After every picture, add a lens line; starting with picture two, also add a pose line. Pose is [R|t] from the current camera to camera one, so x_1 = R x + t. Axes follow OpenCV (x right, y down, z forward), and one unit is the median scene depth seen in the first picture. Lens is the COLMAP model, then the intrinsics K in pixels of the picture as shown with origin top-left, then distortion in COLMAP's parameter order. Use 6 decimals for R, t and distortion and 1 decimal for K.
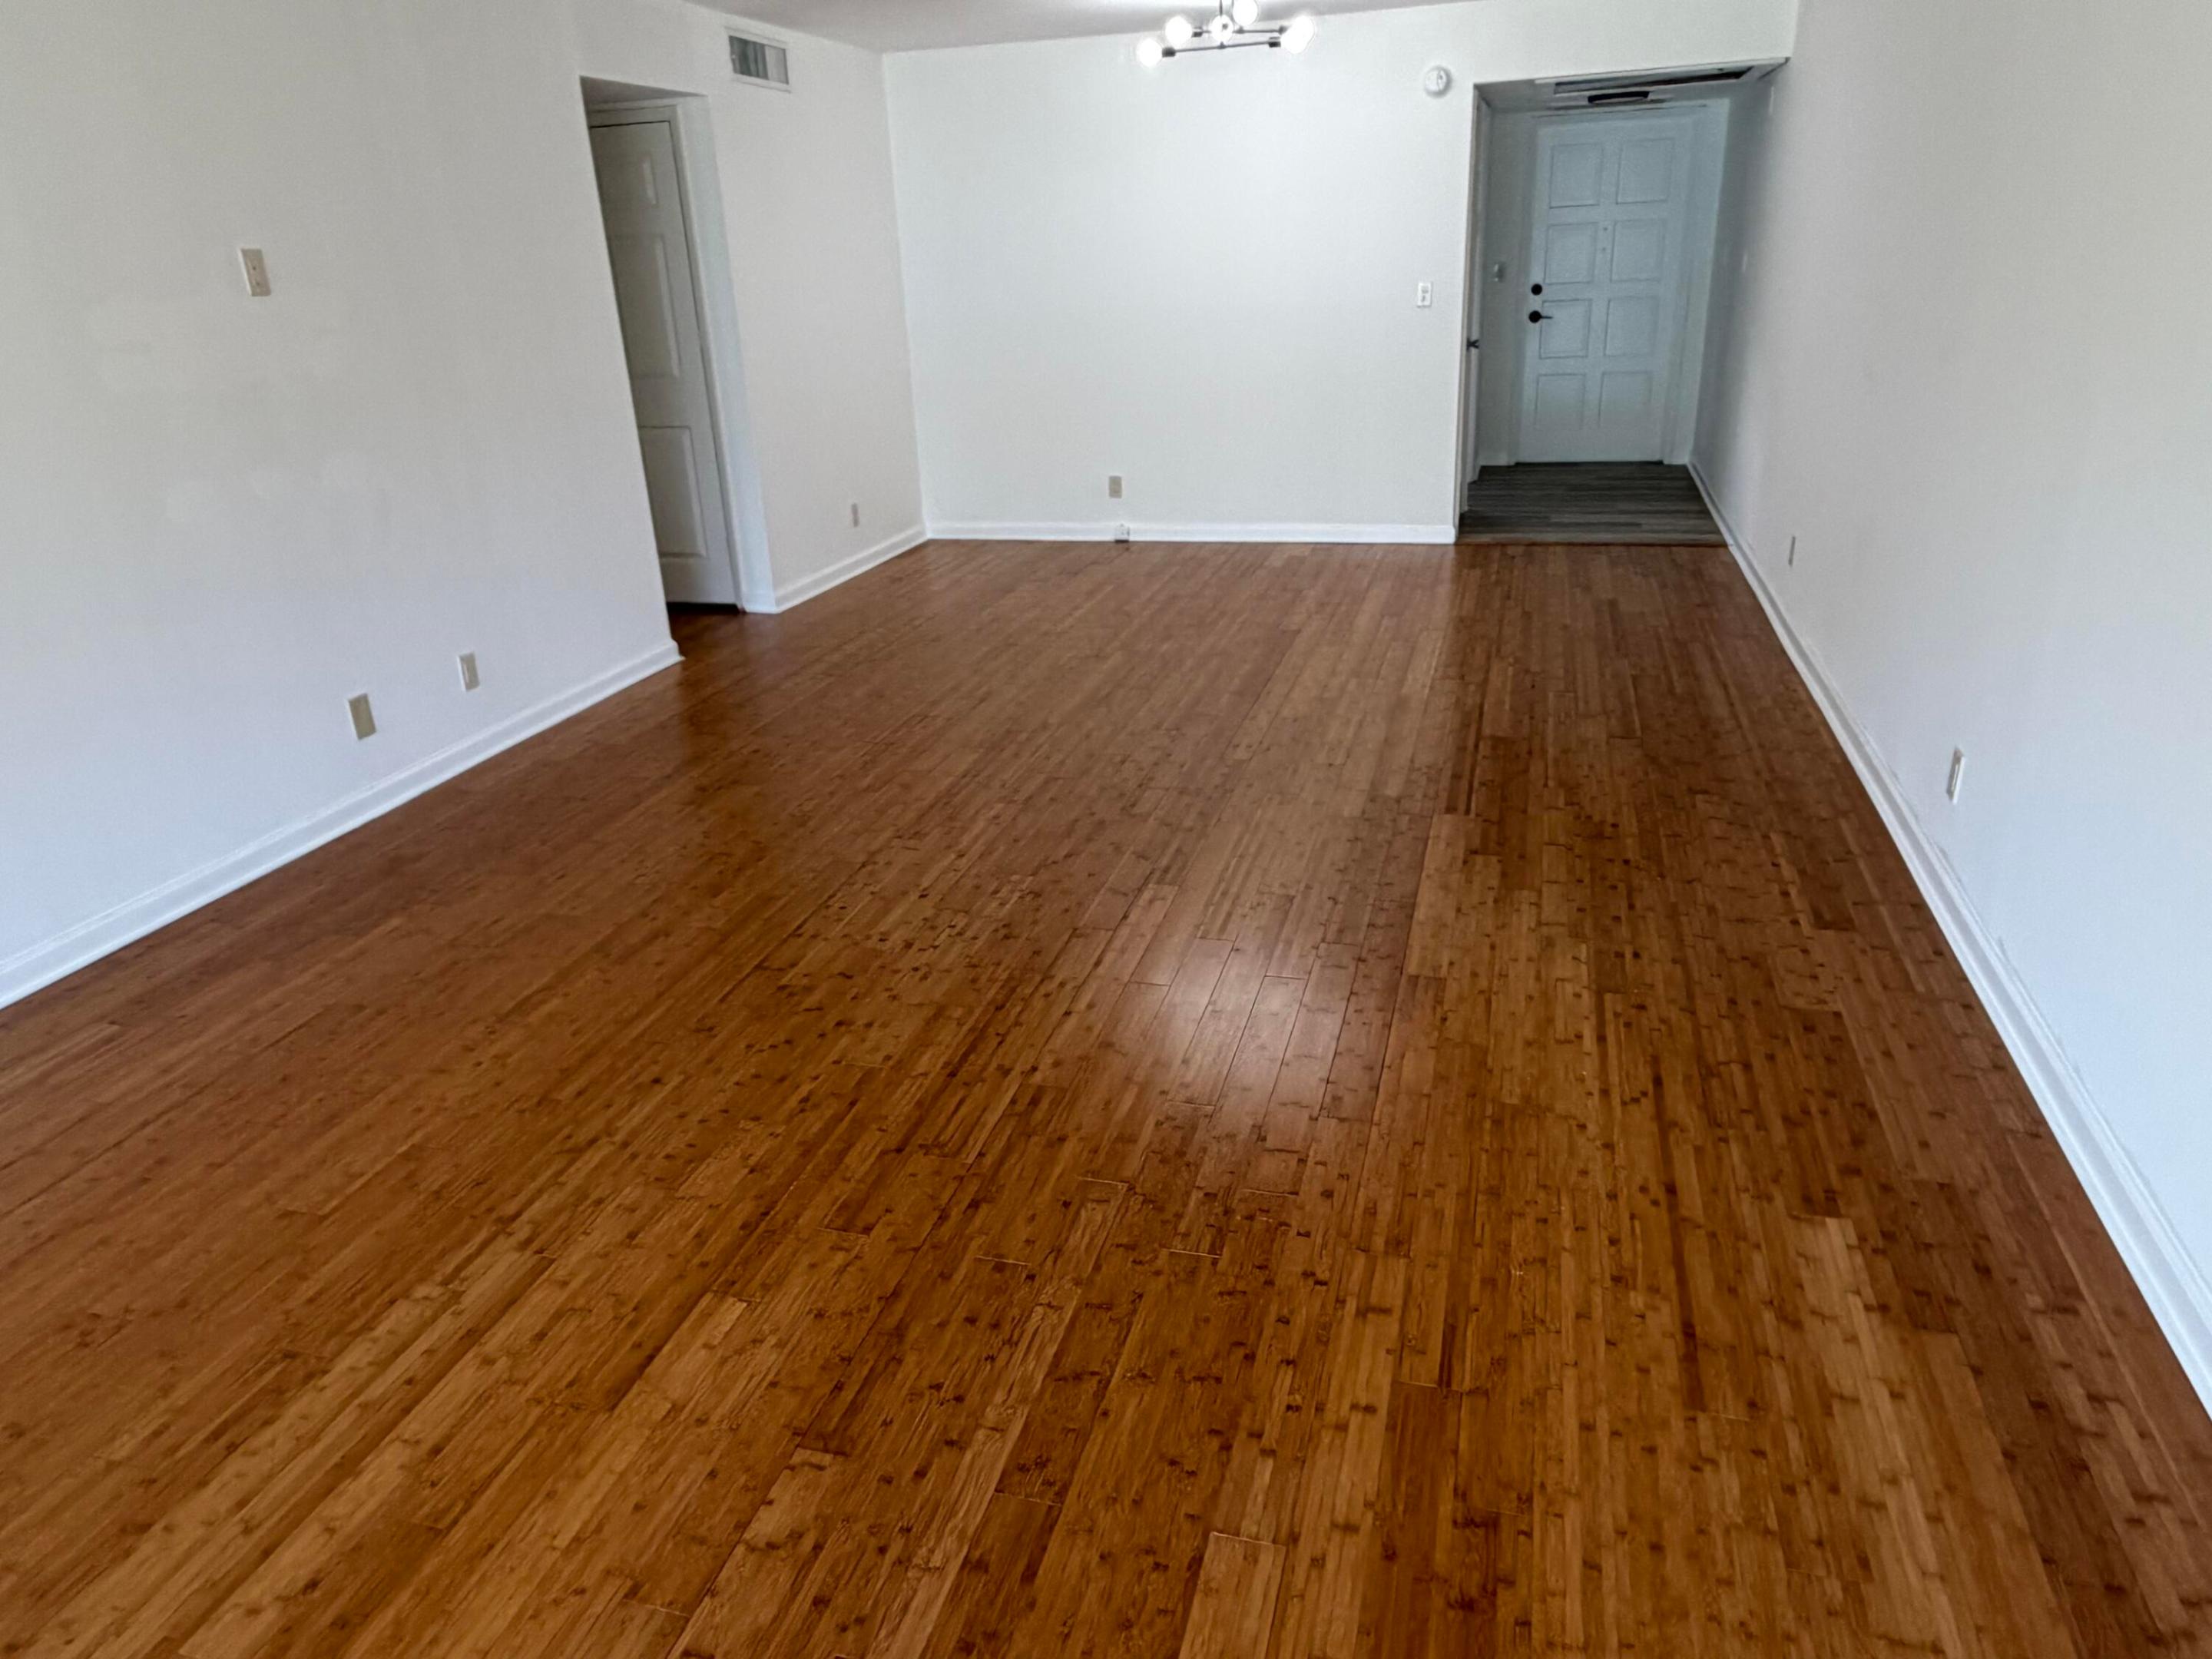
lens RADIAL K [[1465.1, 0, 1101.2], [0, 1465.1, 834.0], [0, 0, 1]] dist [-0.000880, -0.003641]
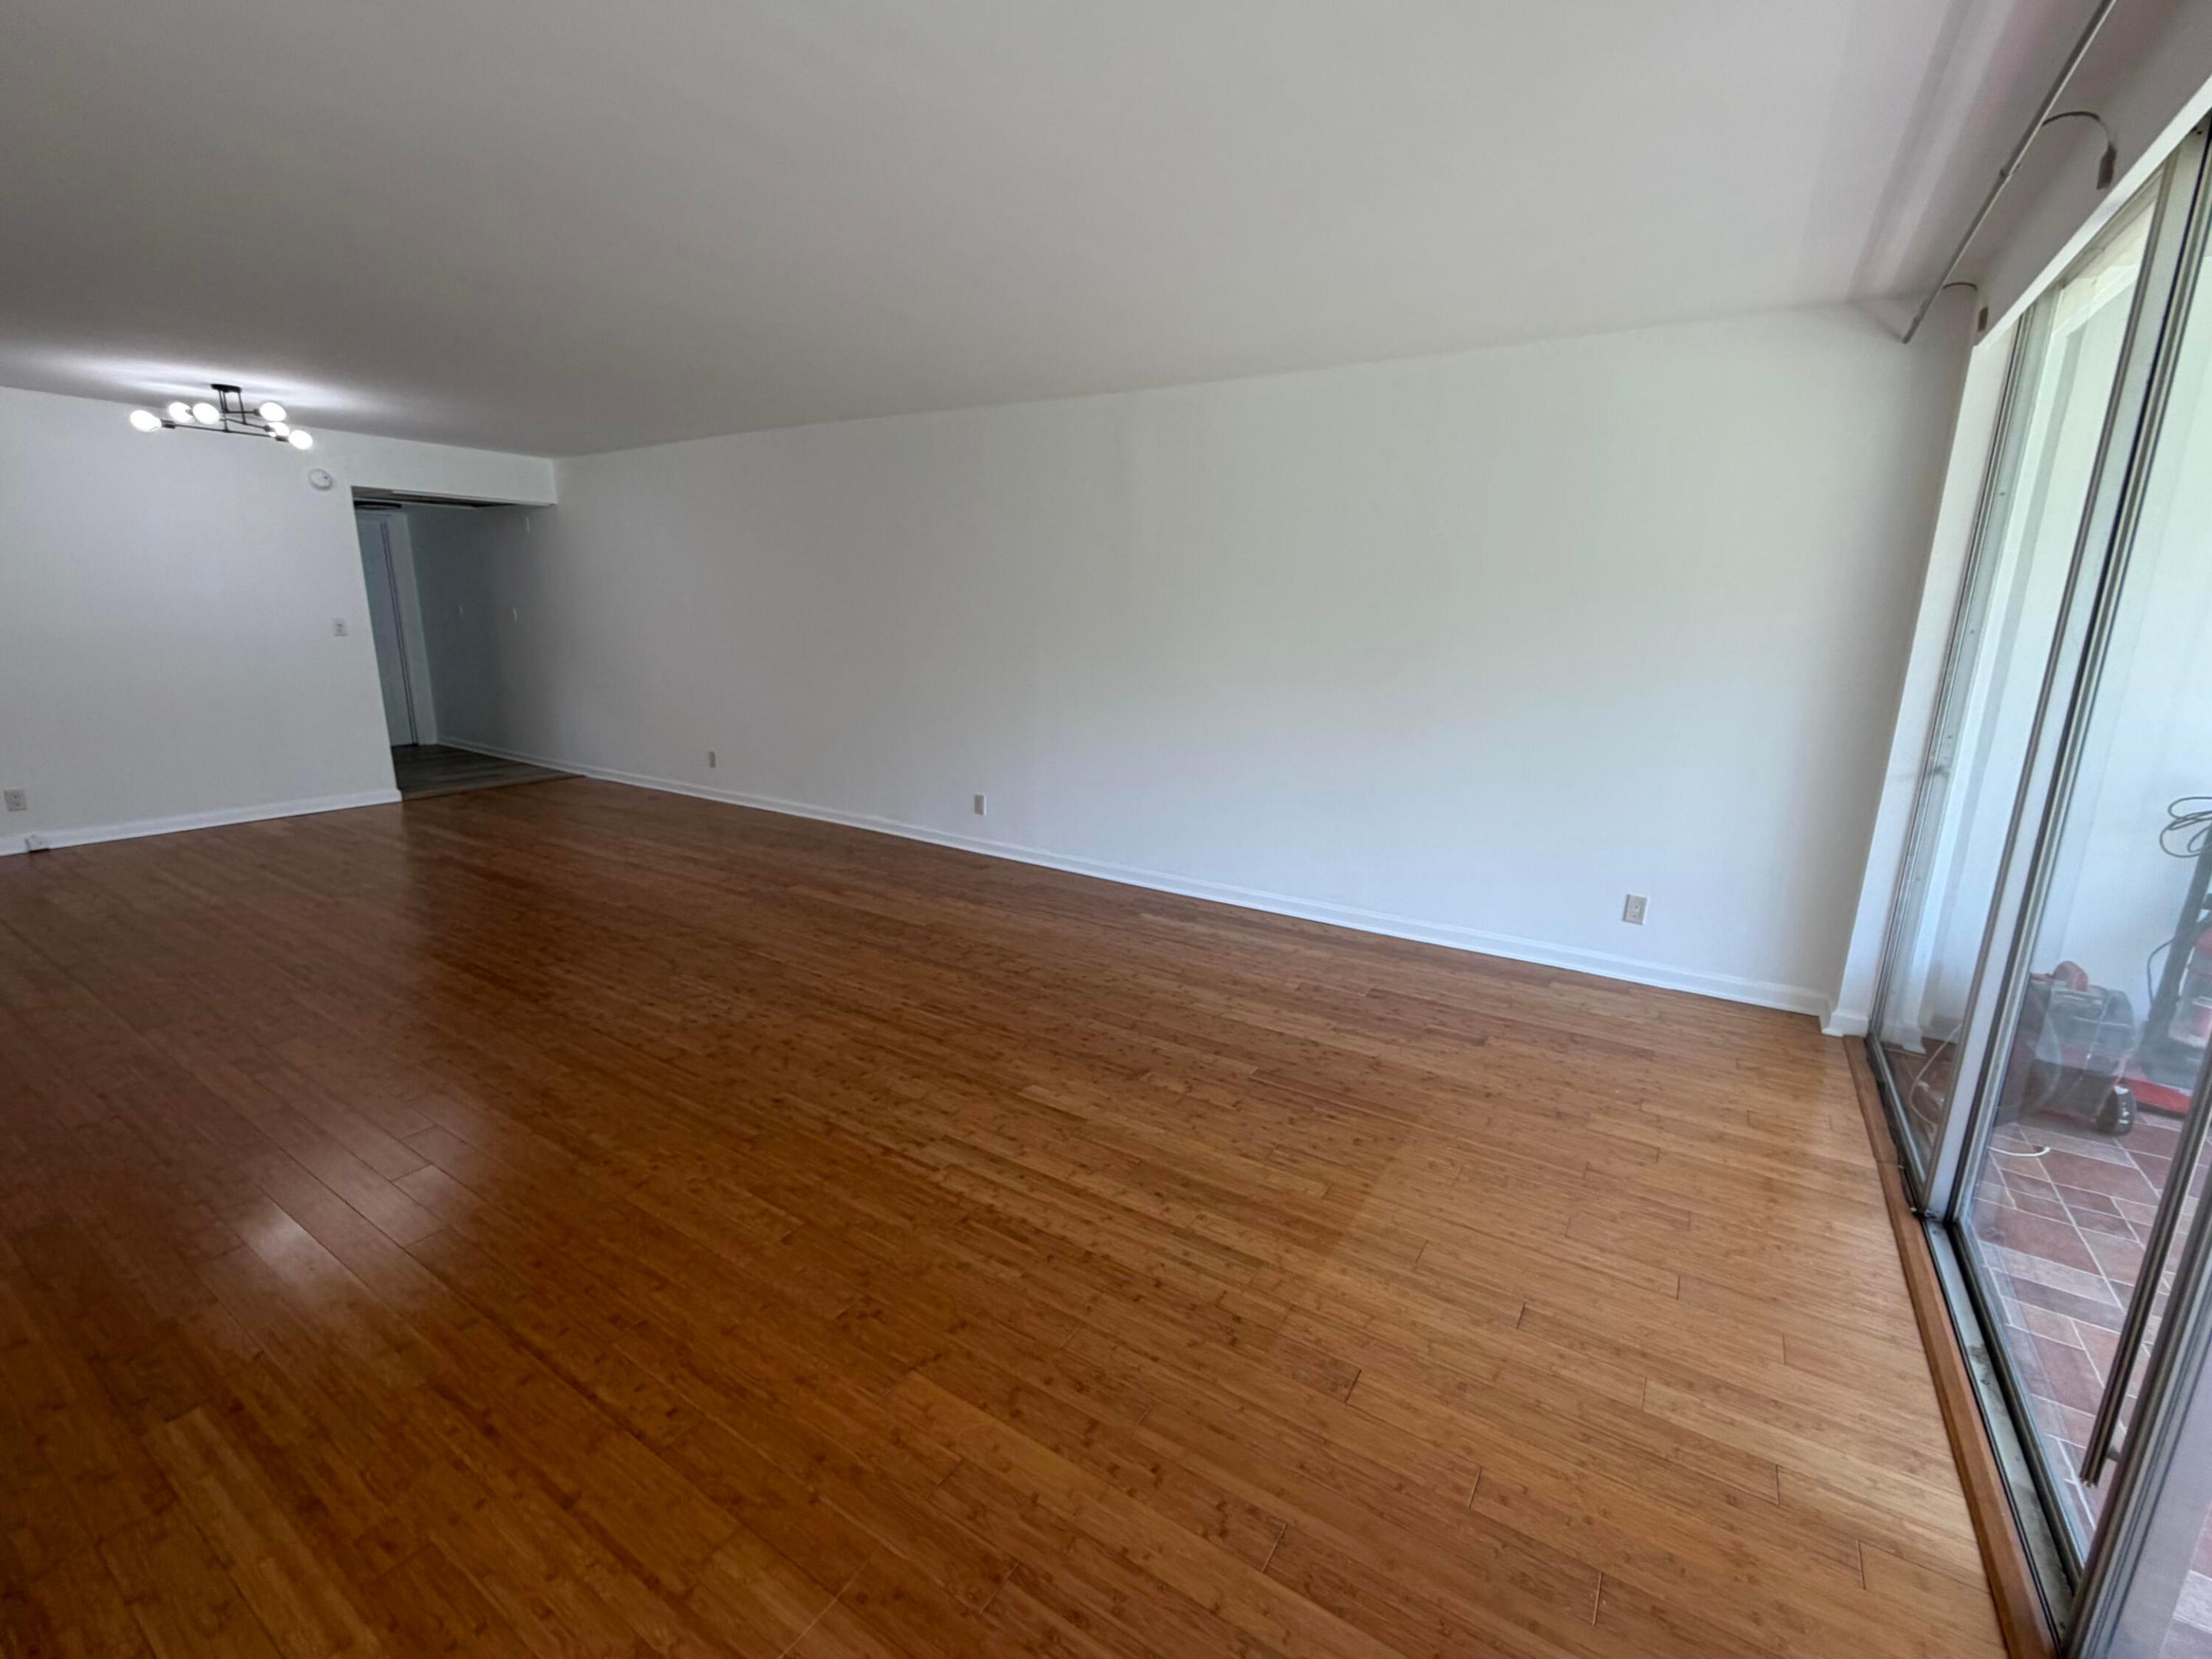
lens RADIAL K [[953.0, 0, 1099.0], [0, 953.0, 828.1], [0, 0, 1]] dist [0.000691, -0.000170]
pose [[0.289276, -0.166930, 0.942578, -1.246446], [0.324941, 0.943334, 0.067340, -0.060823], [-0.900407, 0.286803, 0.327126, 0.355835]]
